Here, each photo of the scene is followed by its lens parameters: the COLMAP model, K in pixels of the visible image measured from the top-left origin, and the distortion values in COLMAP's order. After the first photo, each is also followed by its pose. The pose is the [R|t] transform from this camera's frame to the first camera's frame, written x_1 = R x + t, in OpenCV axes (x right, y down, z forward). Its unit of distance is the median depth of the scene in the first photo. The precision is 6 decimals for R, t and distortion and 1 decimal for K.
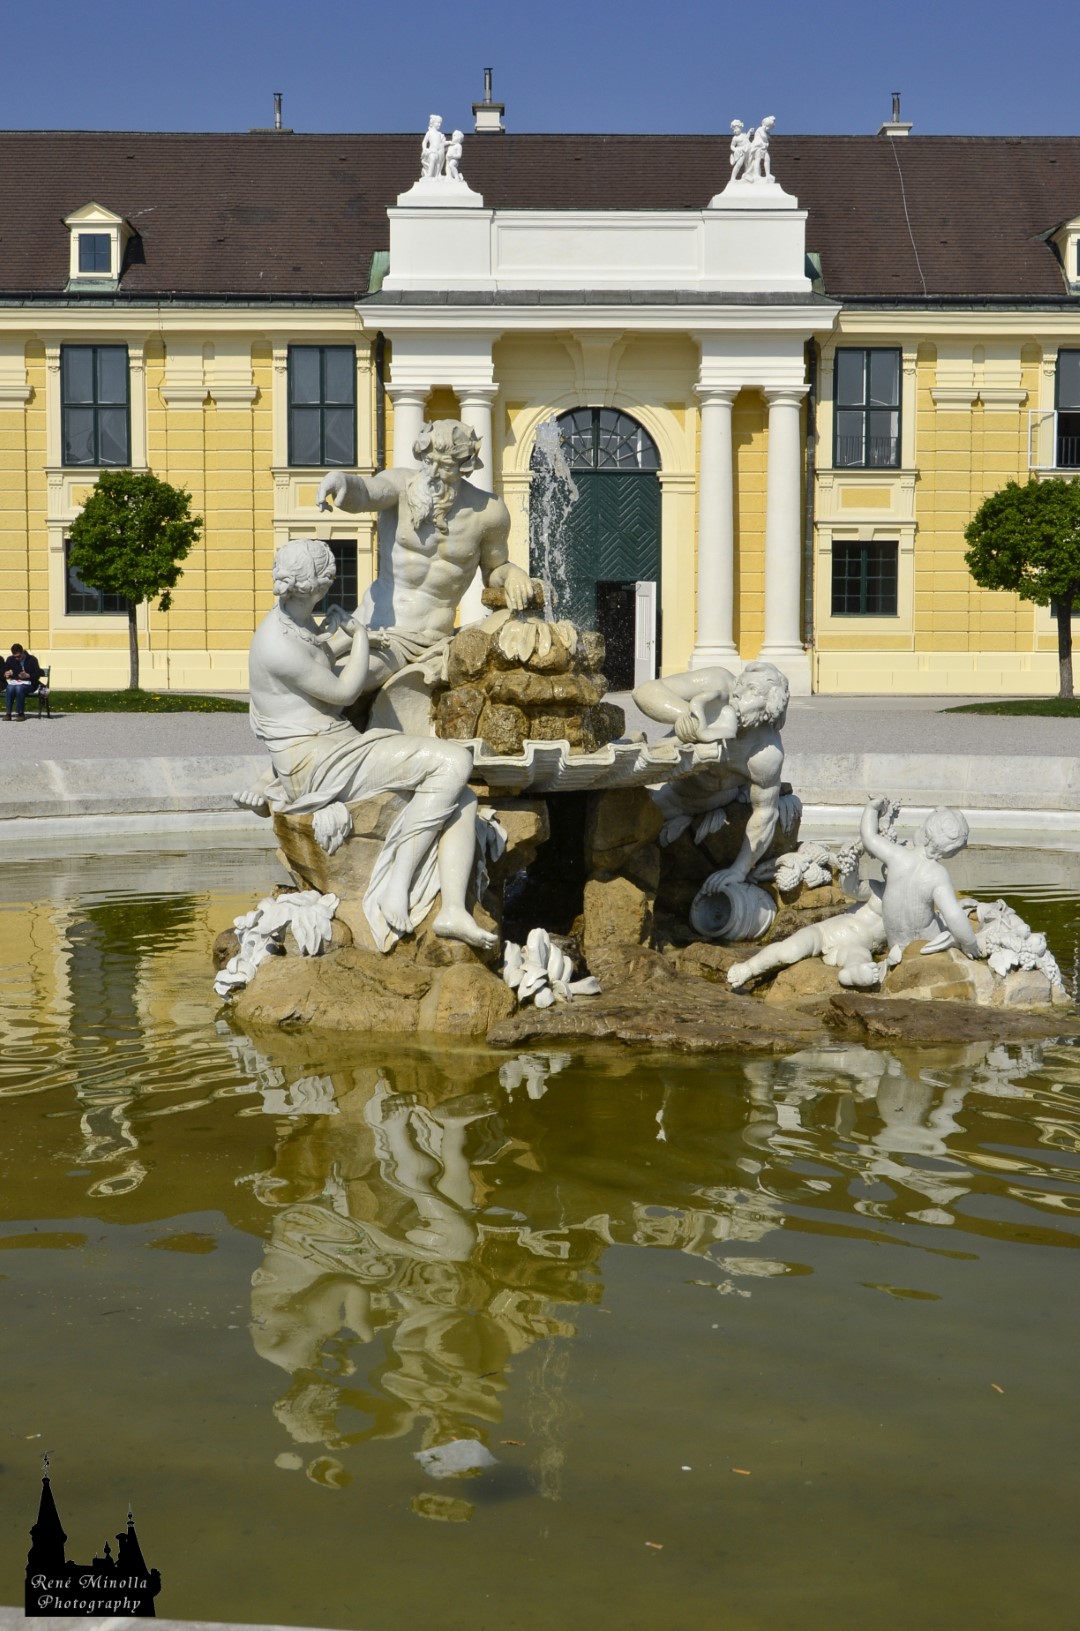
lens RADIAL K [[2615.1, 0, 538.5], [0, 2615.1, 821.4], [0, 0, 1]] dist [-0.014726, 0.000000]
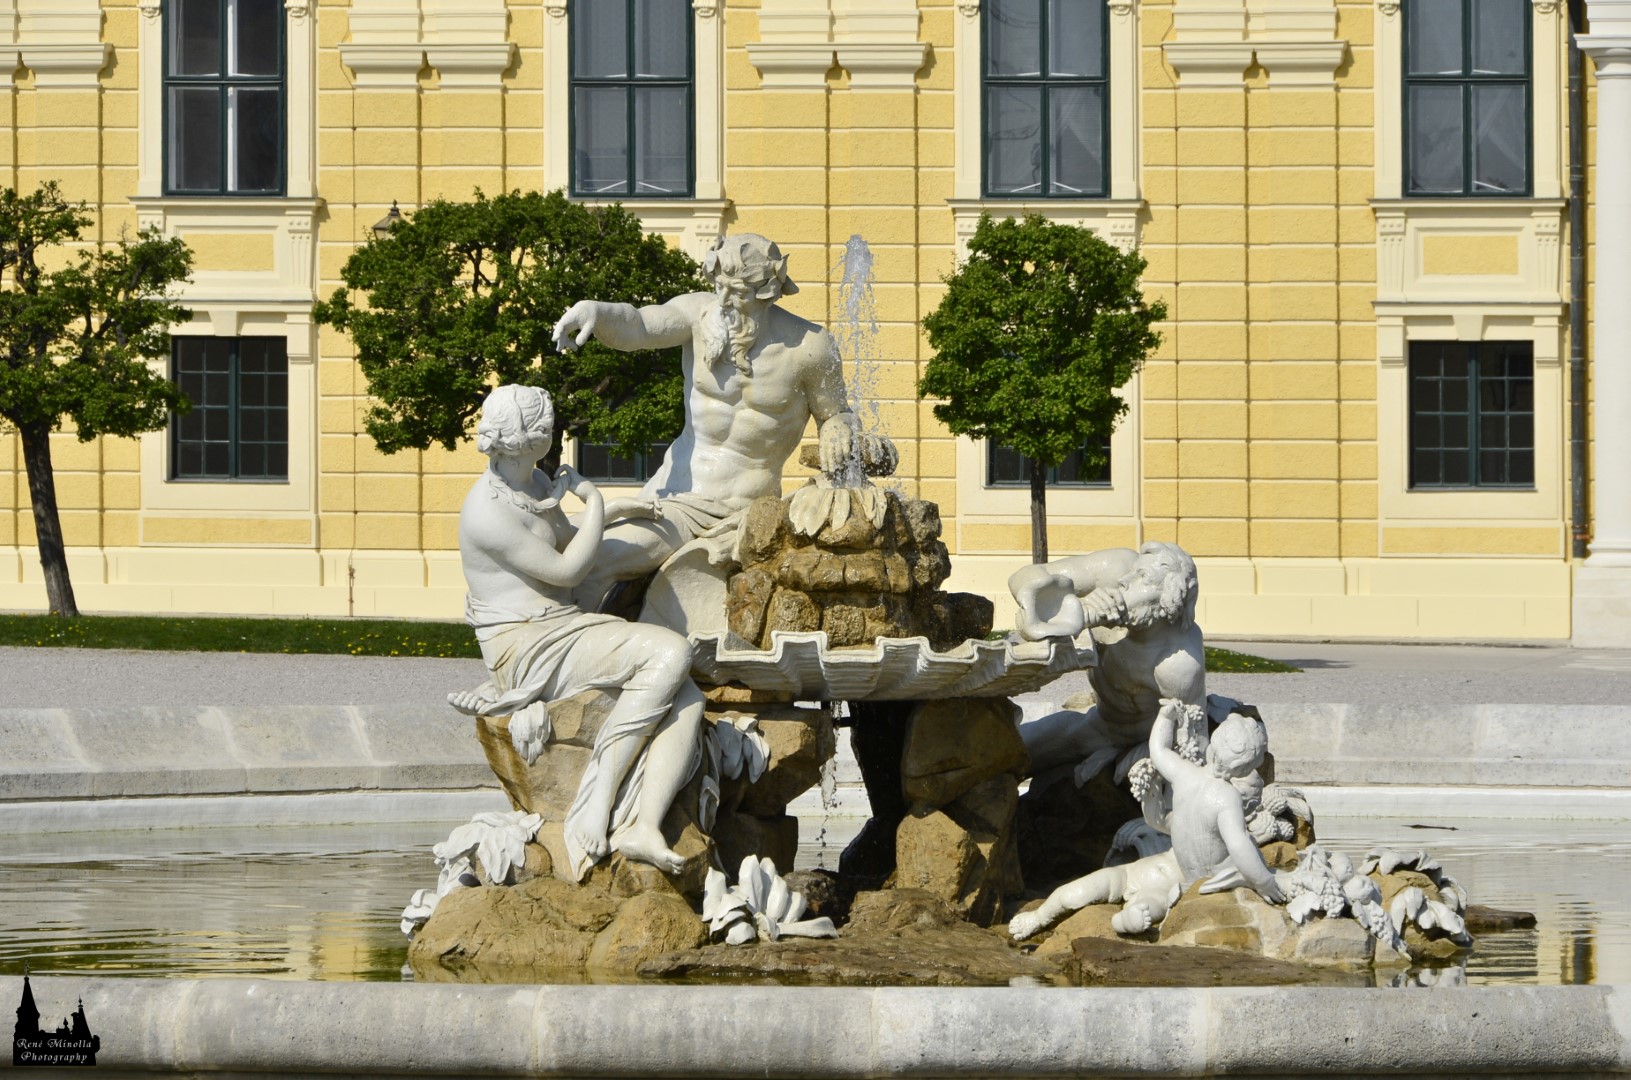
lens RADIAL K [[5703.5, 0, 816.2], [0, 5703.5, 538.5], [0, 0, 1]] dist [0.048233, 0.000000]
pose [[0.971327, 0.006740, -0.237651, 0.408252], [-0.023492, 0.997427, -0.067728, 0.057350], [0.236583, 0.071369, 0.968987, -0.686179]]
